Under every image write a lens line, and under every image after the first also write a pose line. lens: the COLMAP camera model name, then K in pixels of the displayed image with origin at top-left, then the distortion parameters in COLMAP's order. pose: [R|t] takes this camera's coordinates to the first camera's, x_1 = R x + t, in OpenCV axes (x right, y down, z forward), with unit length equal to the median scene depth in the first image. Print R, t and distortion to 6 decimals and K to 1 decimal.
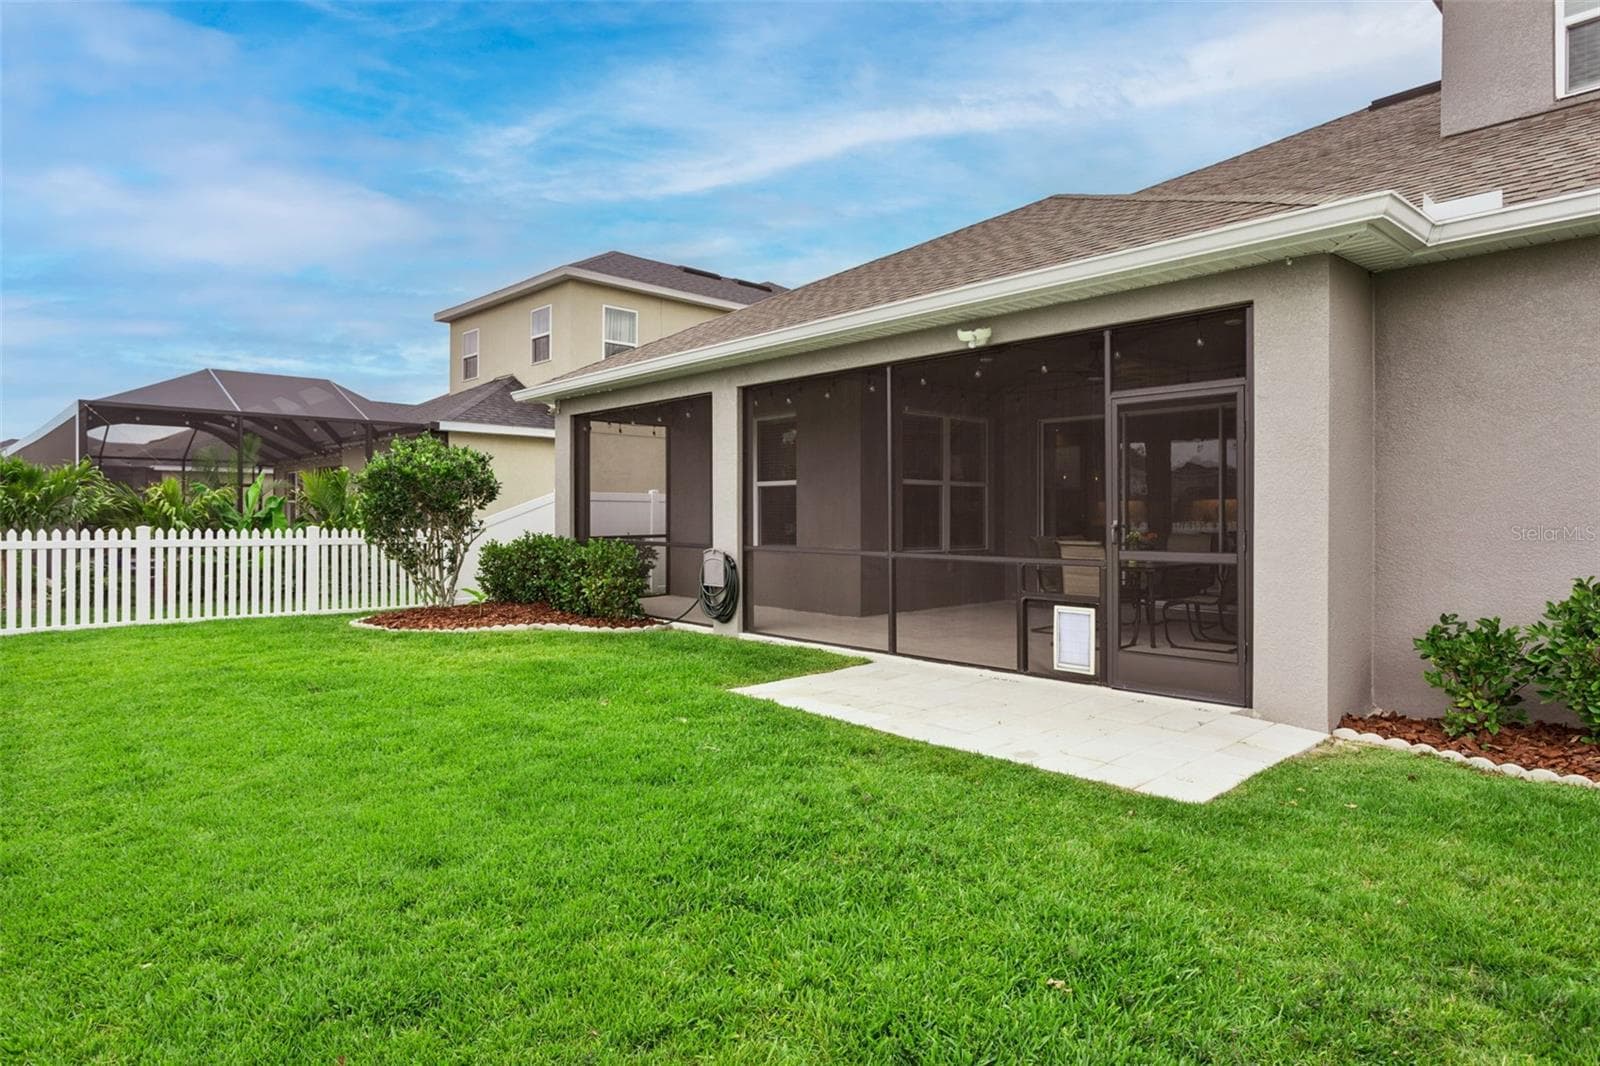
lens RADIAL K [[946.6, 0, 800.2], [0, 946.6, 519.0], [0, 0, 1]] dist [0.000055, 0.000743]
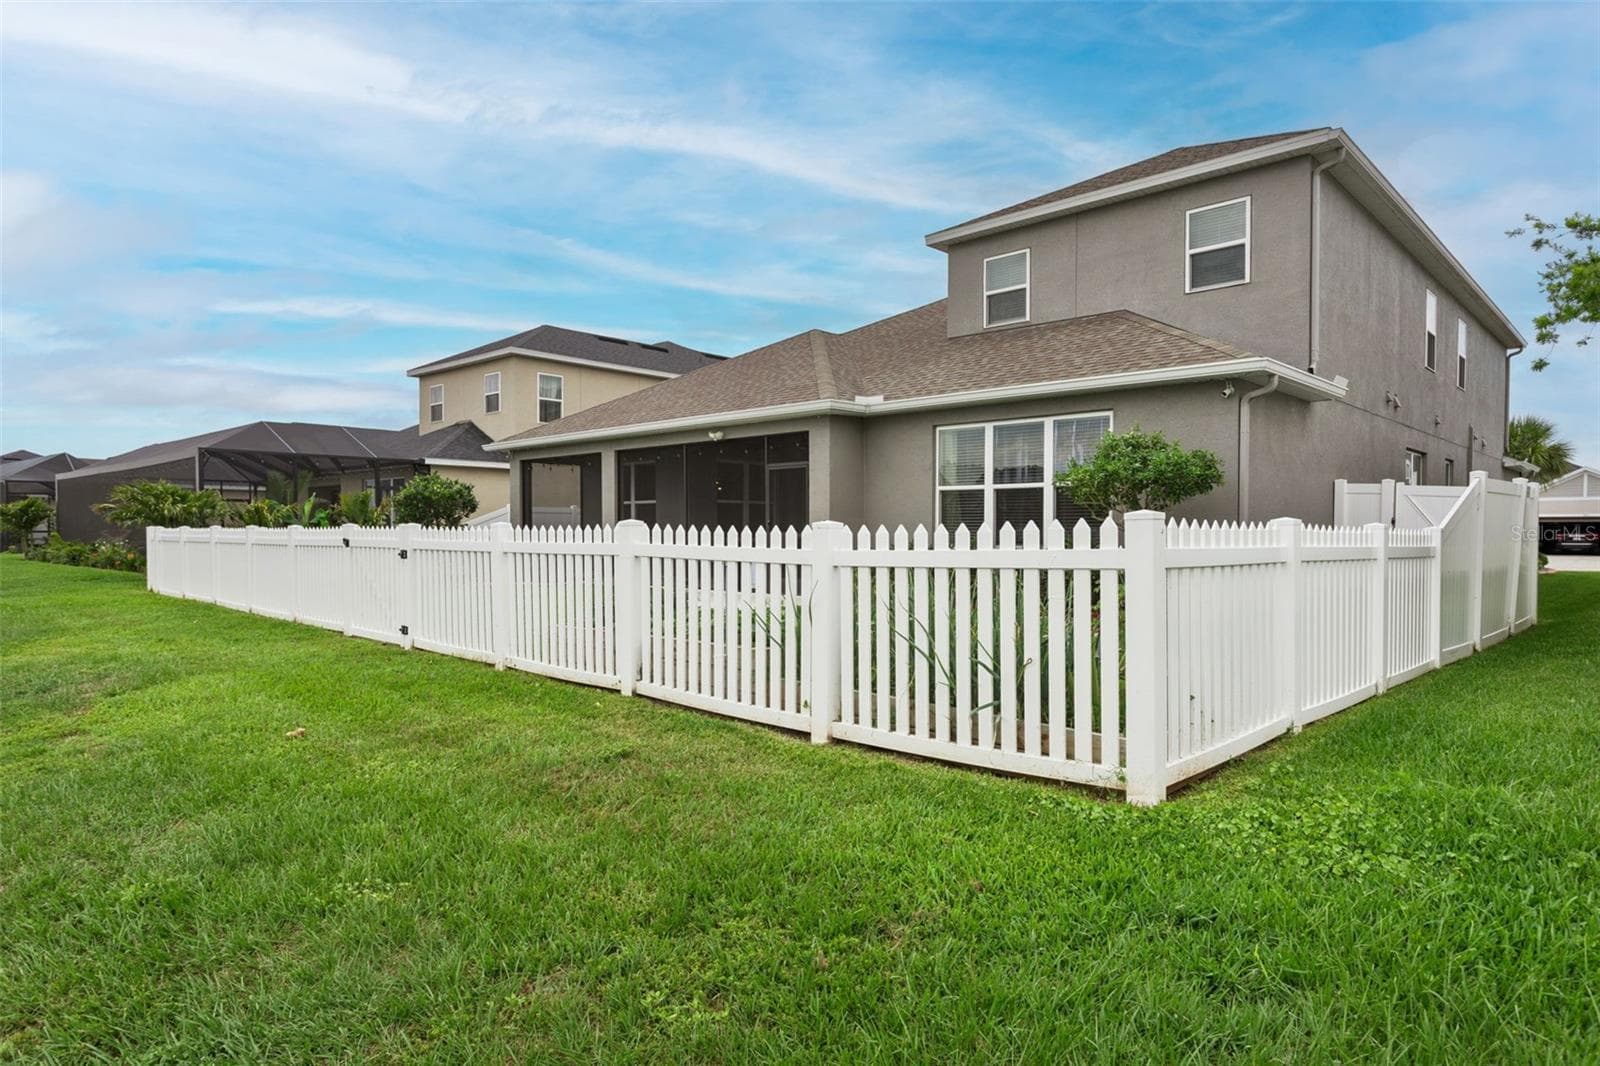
lens RADIAL K [[939.9, 0, 808.2], [0, 939.9, 562.1], [0, 0, 1]] dist [-0.000959, 0.000414]
pose [[0.997101, -0.002235, 0.076058, 0.144369], [-0.000095, 0.999531, 0.030618, 0.018973], [-0.076090, -0.030536, 0.996633, -0.728013]]
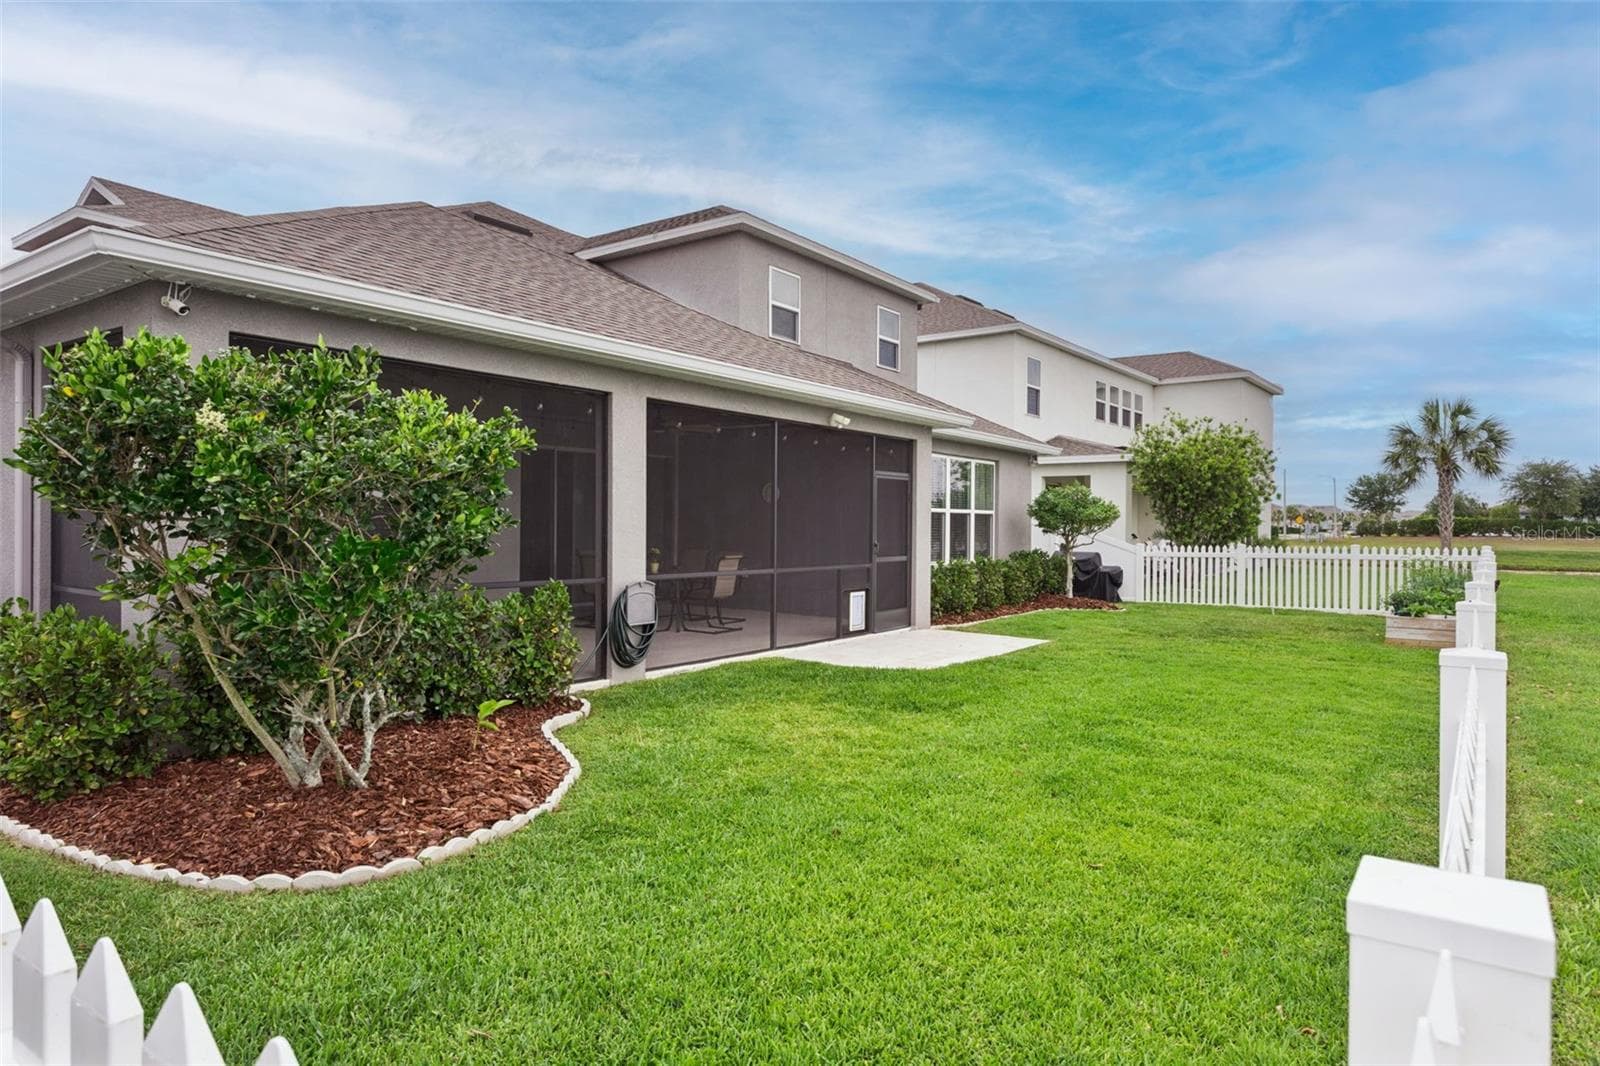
lens RADIAL K [[946.6, 0, 800.2], [0, 946.6, 519.0], [0, 0, 1]] dist [0.000055, 0.000743]
pose [[-0.221005, 0.002318, 0.975270, -0.801677], [-0.005210, 0.999980, -0.003557, -0.018974], [-0.975259, -0.005867, -0.220989, 0.876726]]
